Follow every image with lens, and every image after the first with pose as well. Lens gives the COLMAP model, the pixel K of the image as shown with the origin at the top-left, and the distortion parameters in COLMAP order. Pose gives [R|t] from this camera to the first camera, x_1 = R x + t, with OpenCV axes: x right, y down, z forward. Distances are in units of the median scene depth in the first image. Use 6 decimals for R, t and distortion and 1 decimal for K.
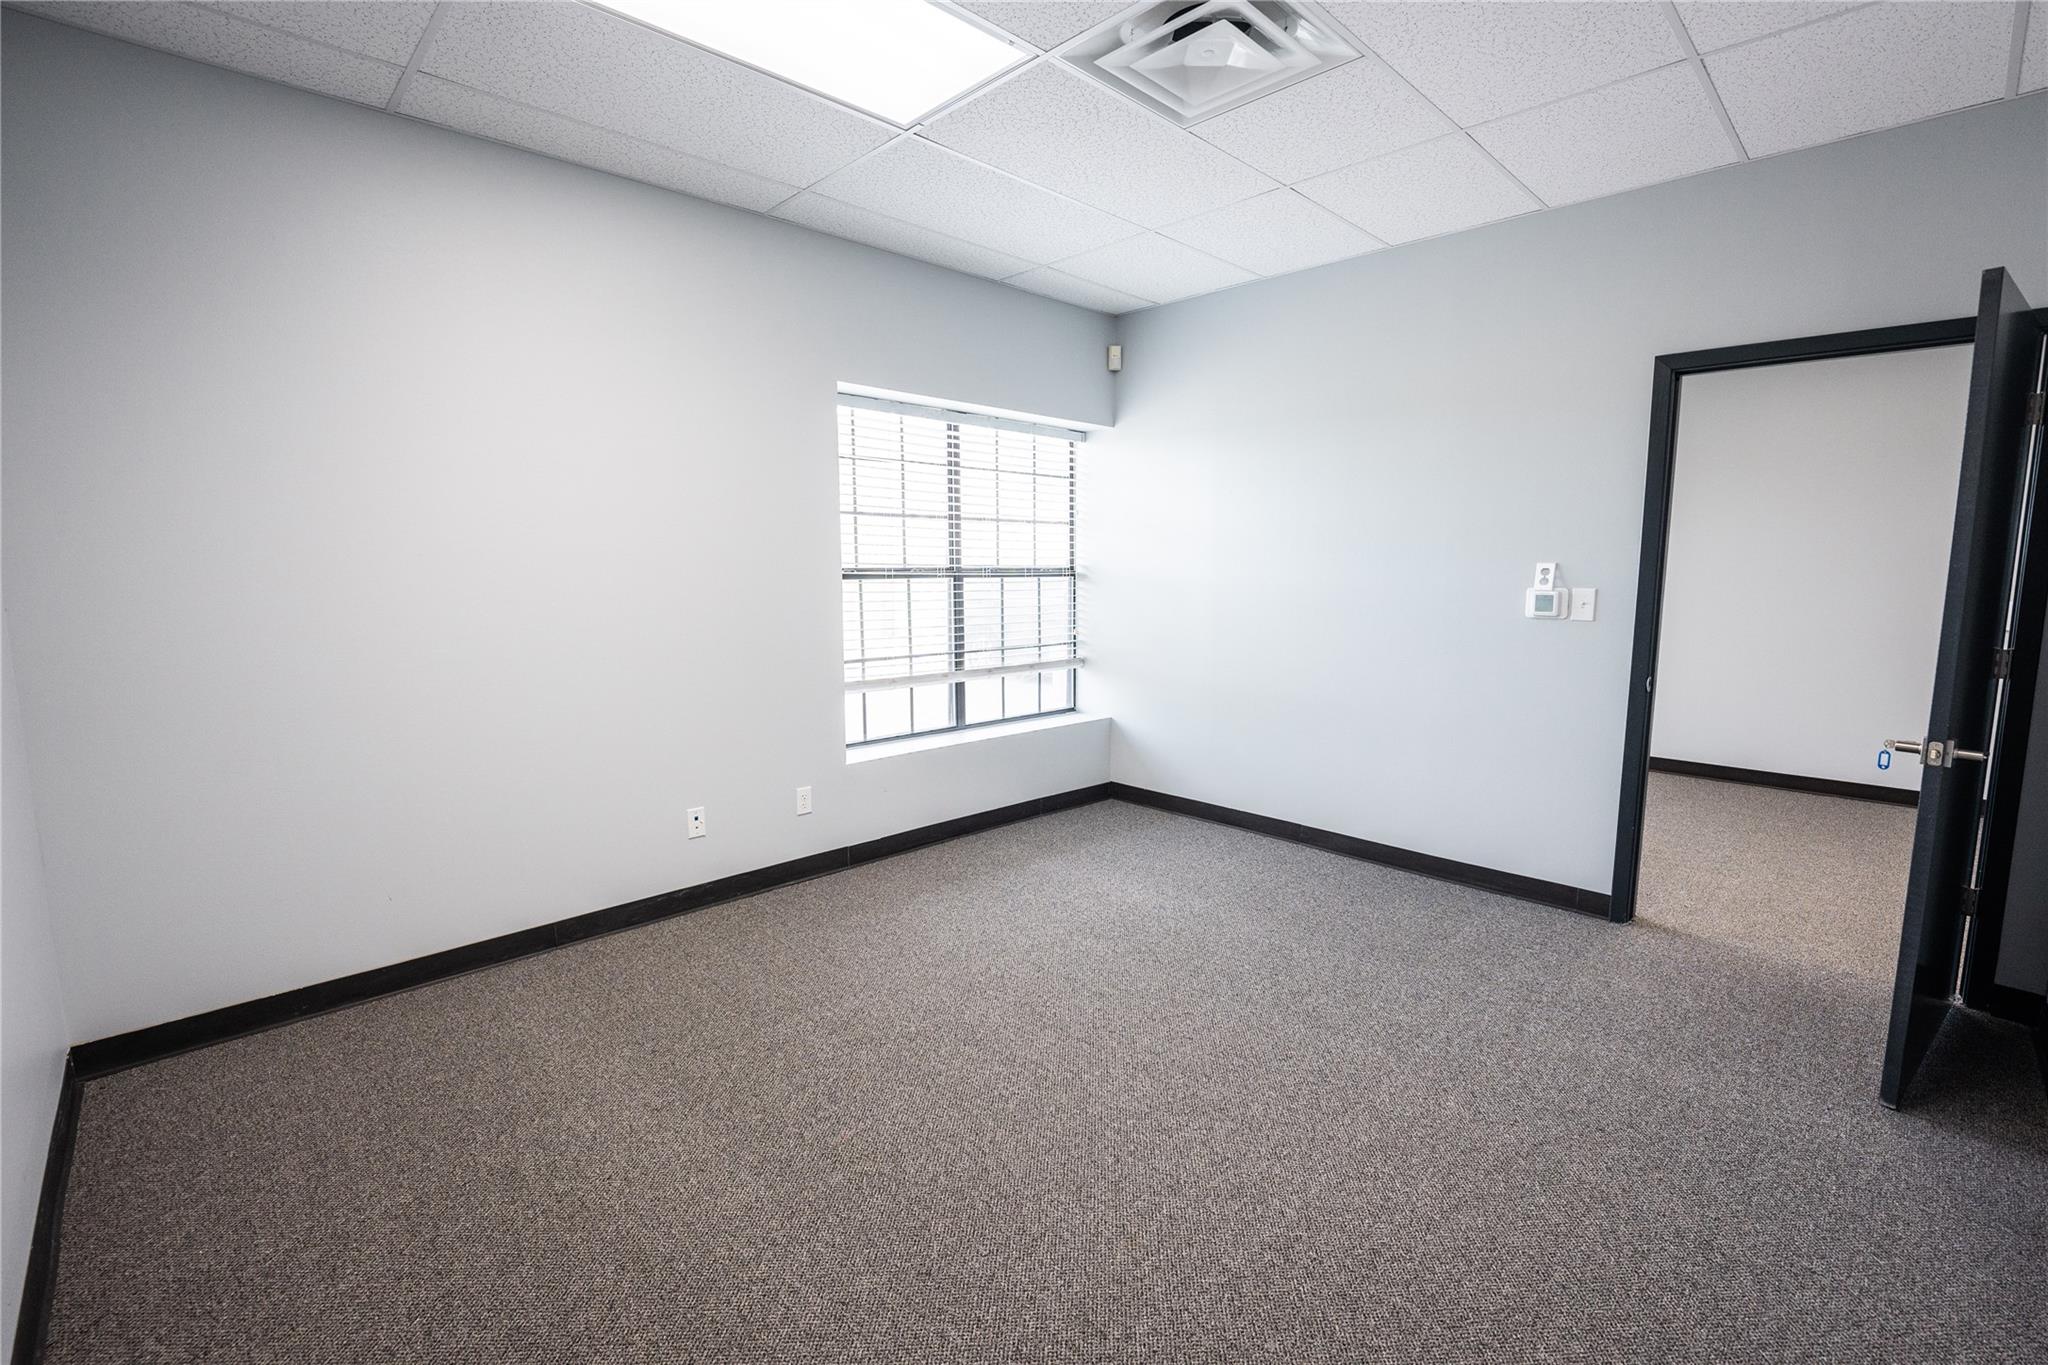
lens RADIAL K [[910.1, 0, 1024.0], [0, 910.1, 682.5], [0, 0, 1]] dist [-0.001387, -0.000323]
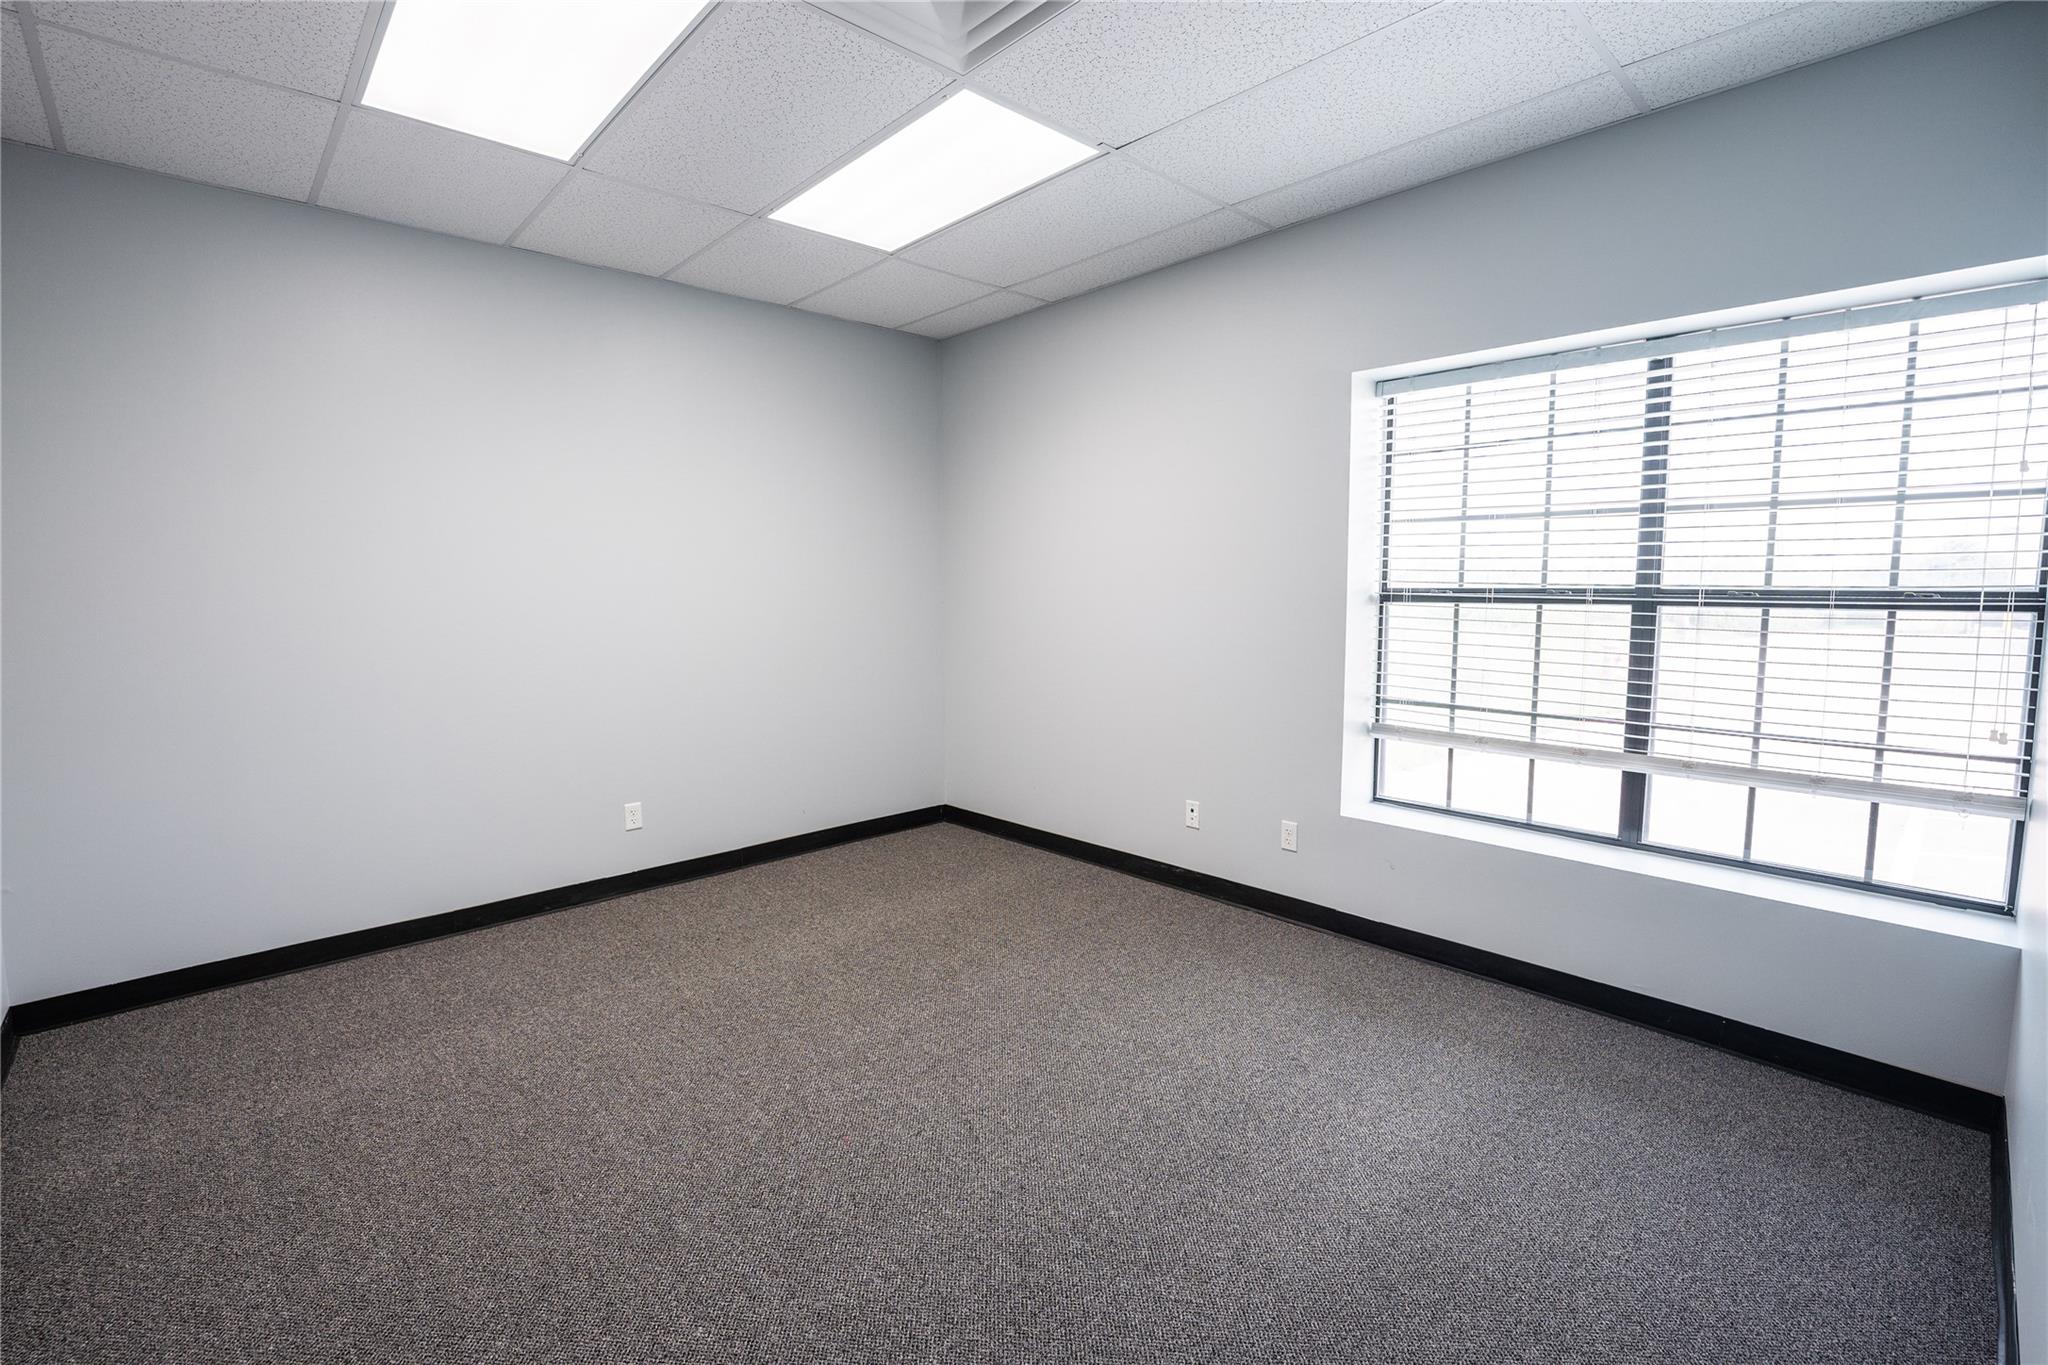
lens RADIAL K [[910.1, 0, 1024.0], [0, 910.1, 682.5], [0, 0, 1]] dist [-0.001387, -0.000323]
pose [[-0.015669, 0.105577, -0.994288, 0.564119], [-0.131435, 0.985563, 0.106722, -0.074542], [0.991201, 0.132356, -0.001567, 0.595717]]
